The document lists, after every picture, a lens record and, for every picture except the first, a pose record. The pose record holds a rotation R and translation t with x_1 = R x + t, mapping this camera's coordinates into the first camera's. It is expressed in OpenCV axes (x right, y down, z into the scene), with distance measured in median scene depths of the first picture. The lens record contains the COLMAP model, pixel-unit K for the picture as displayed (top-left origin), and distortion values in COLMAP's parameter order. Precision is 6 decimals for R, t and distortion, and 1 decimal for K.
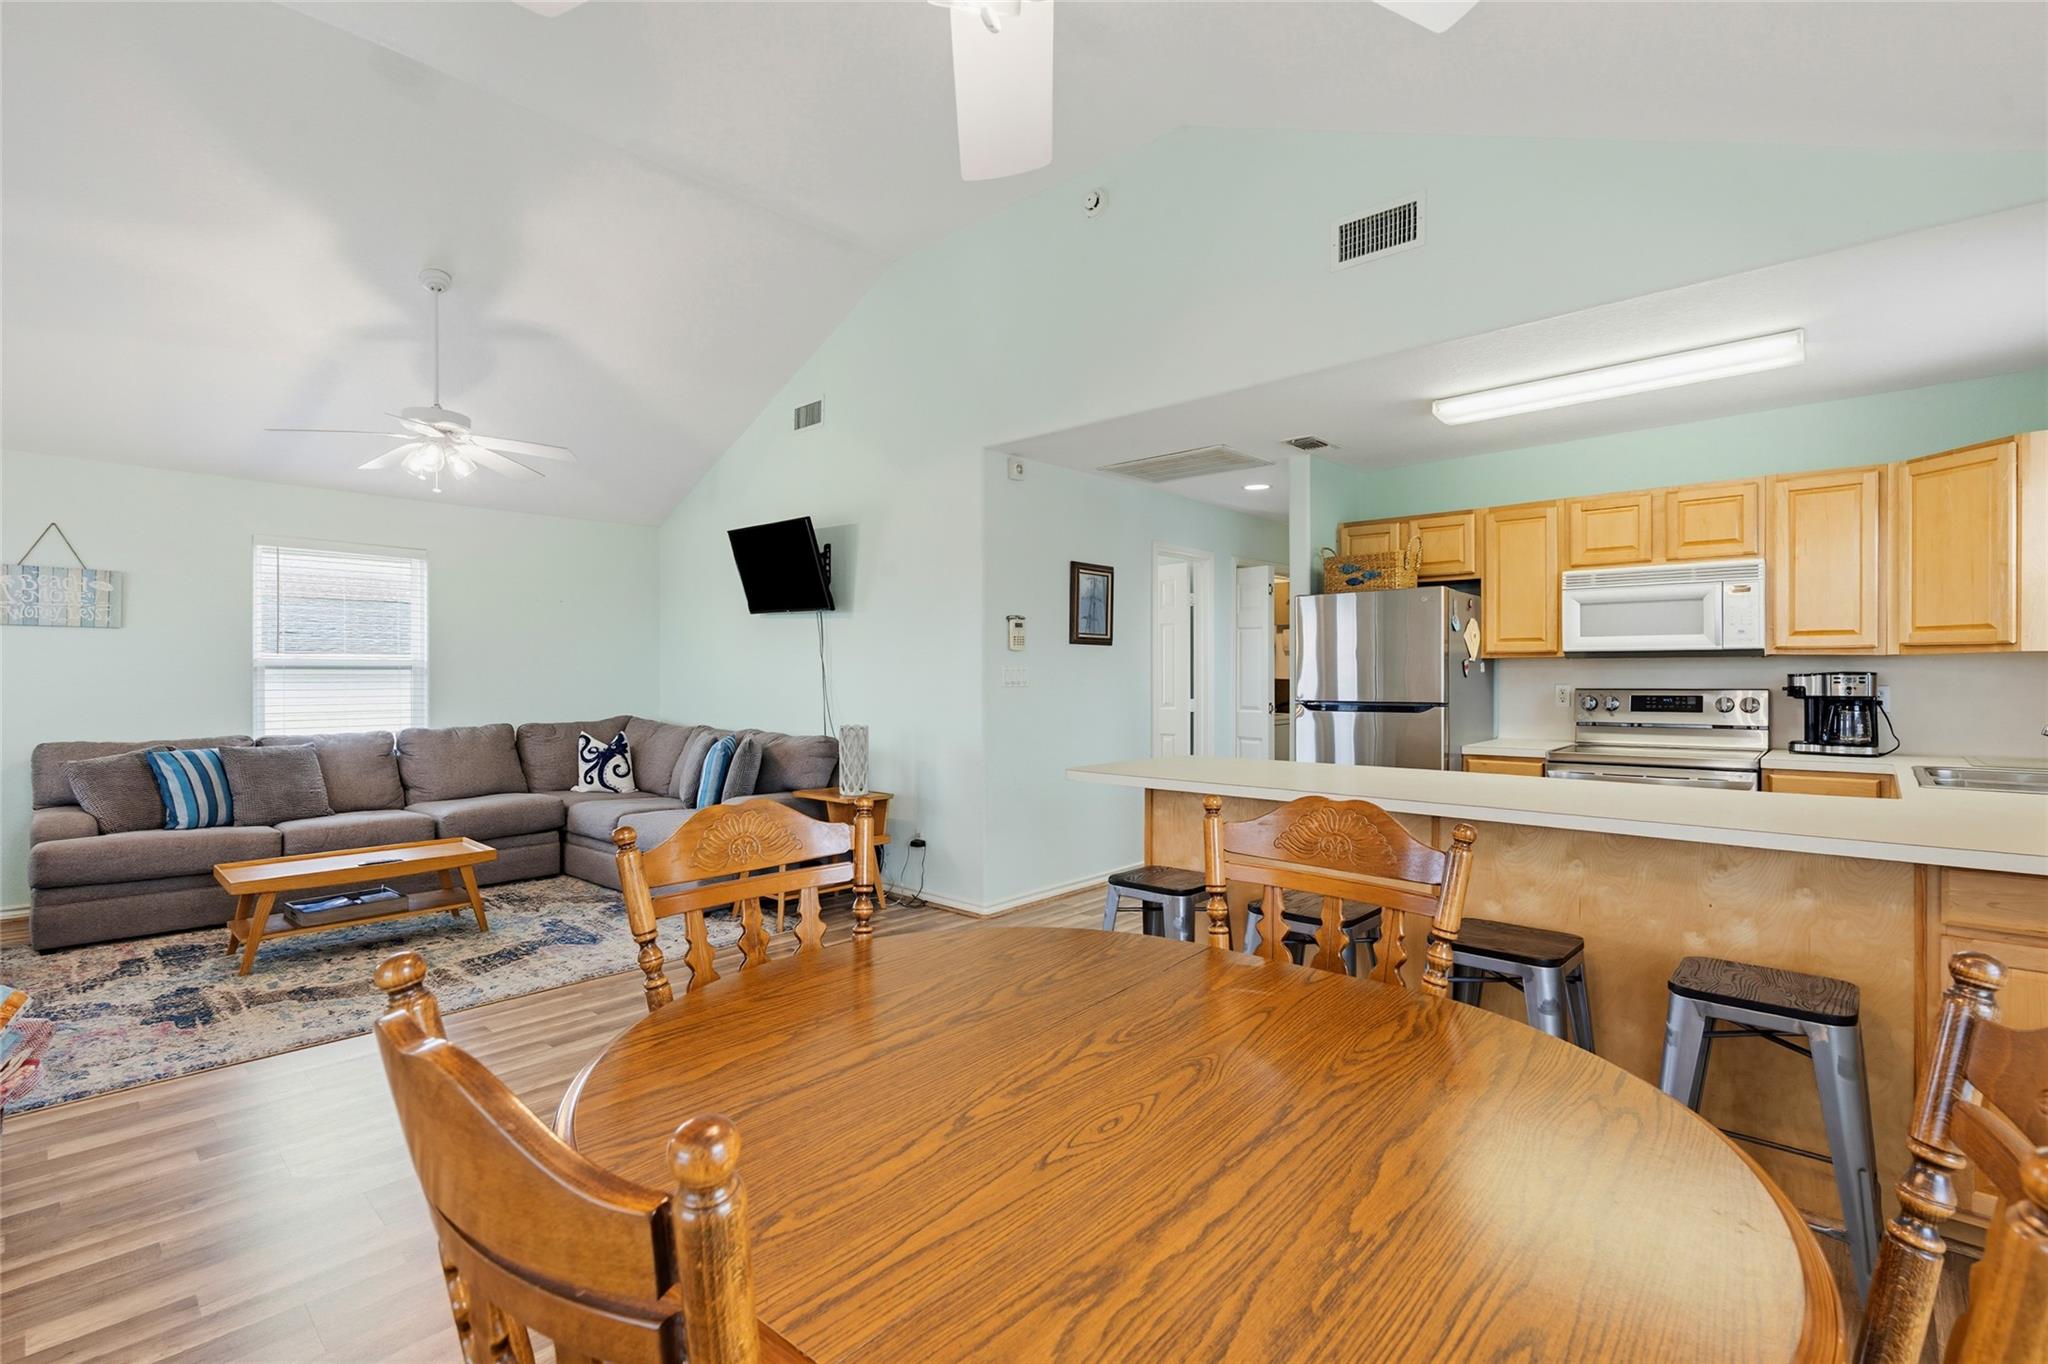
lens RADIAL K [[926.6, 0, 1009.0], [0, 926.6, 677.7], [0, 0, 1]] dist [-0.011050, 0.002669]
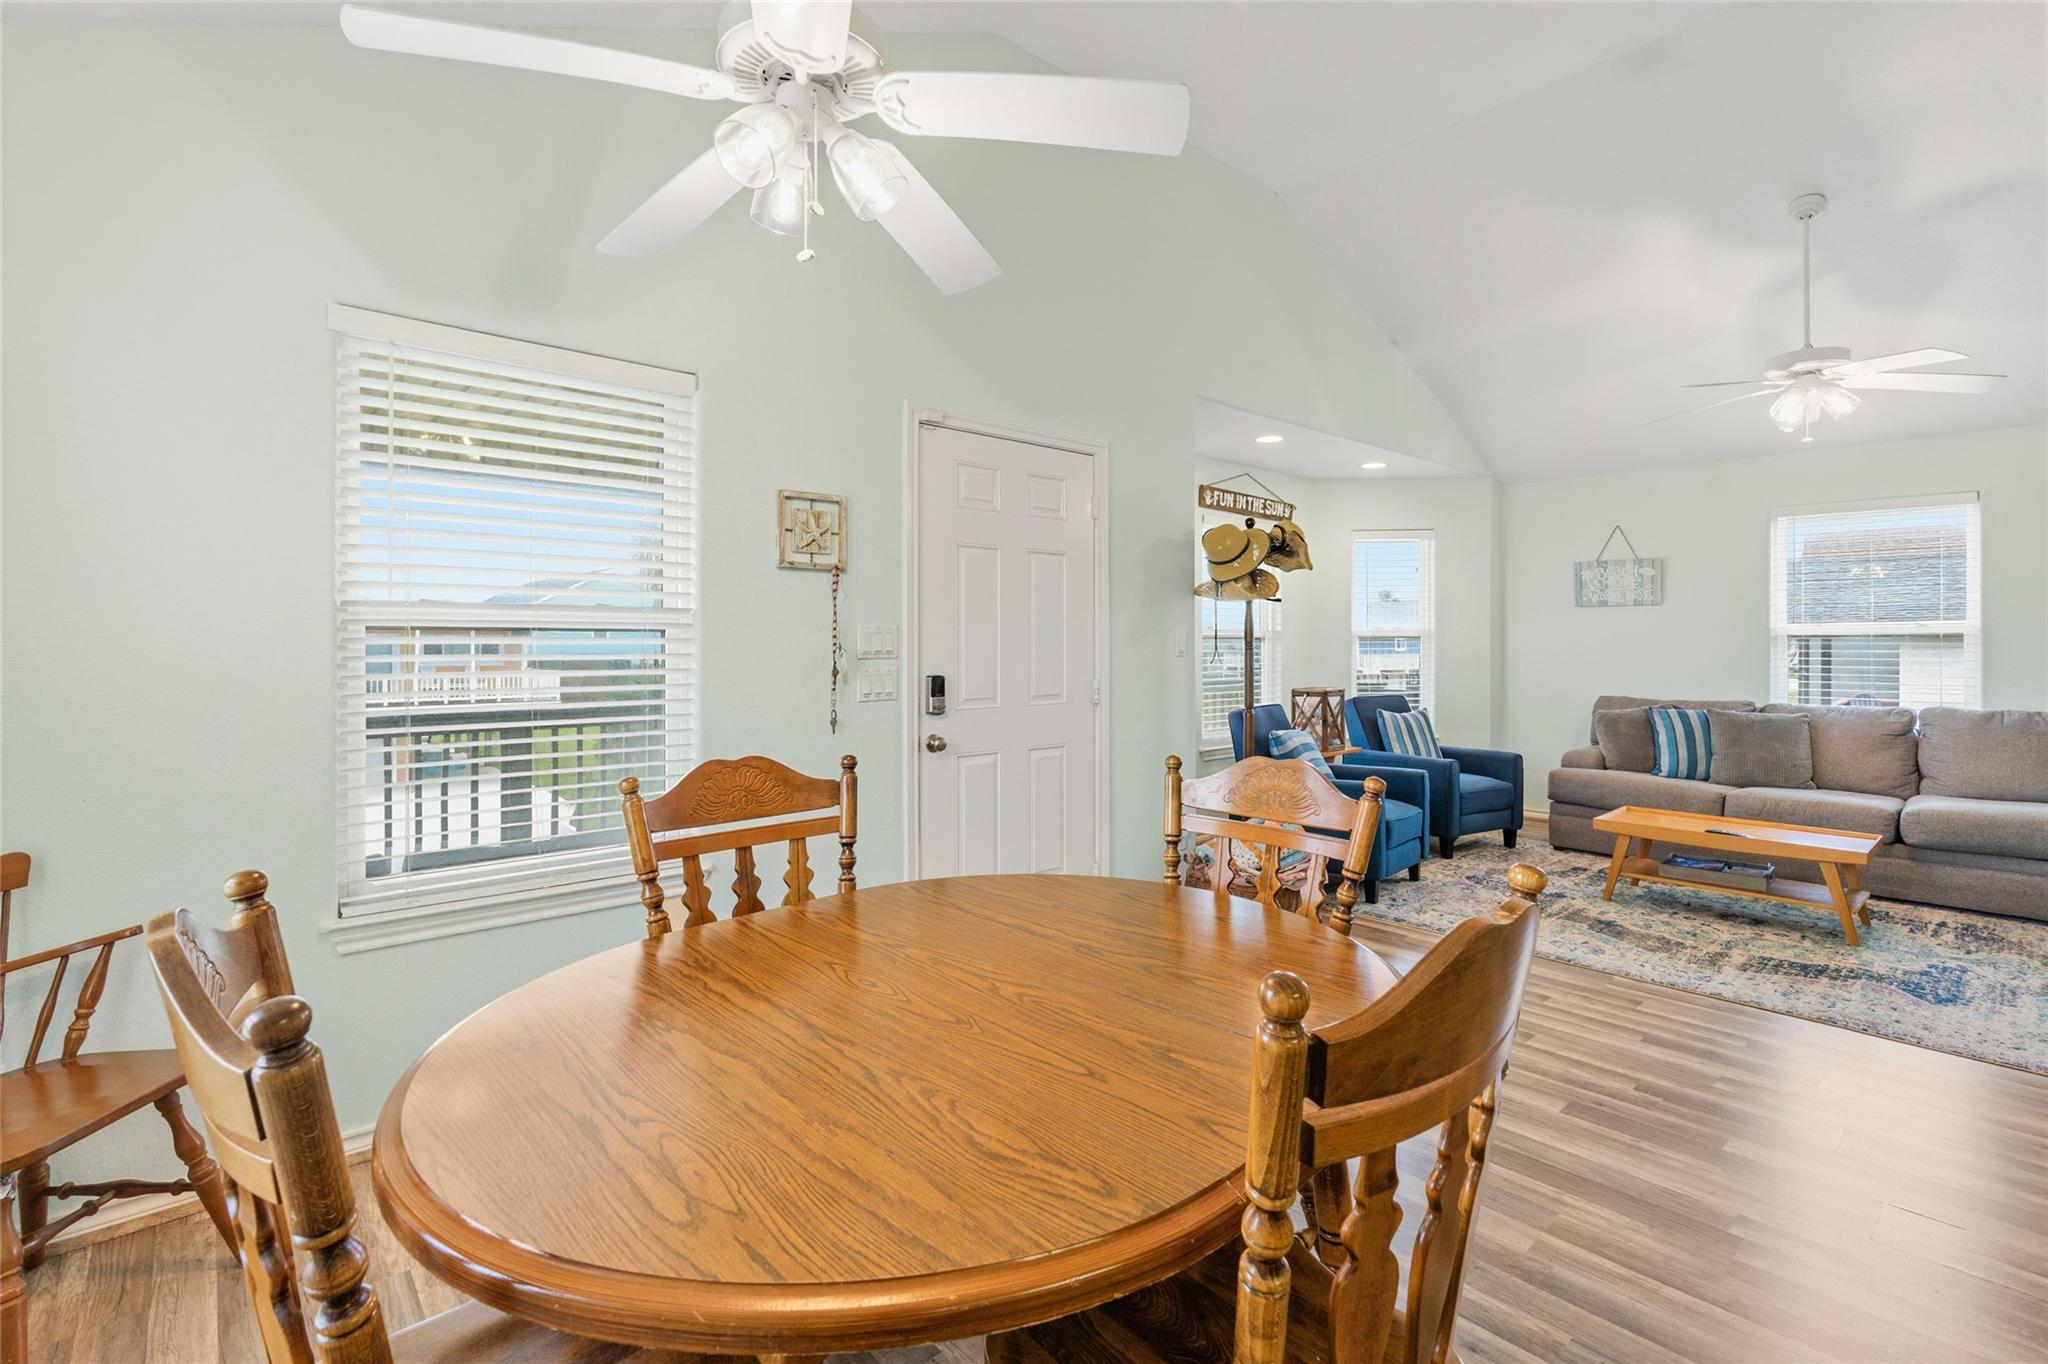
lens RADIAL K [[926.6, 0, 1043.1], [0, 926.6, 648.3], [0, 0, 1]] dist [-0.011050, 0.002669]
pose [[-0.083958, 0.005843, -0.996452, 0.339423], [-0.003264, 0.999976, 0.006139, -0.001974], [0.996464, 0.003767, -0.083936, 0.326679]]
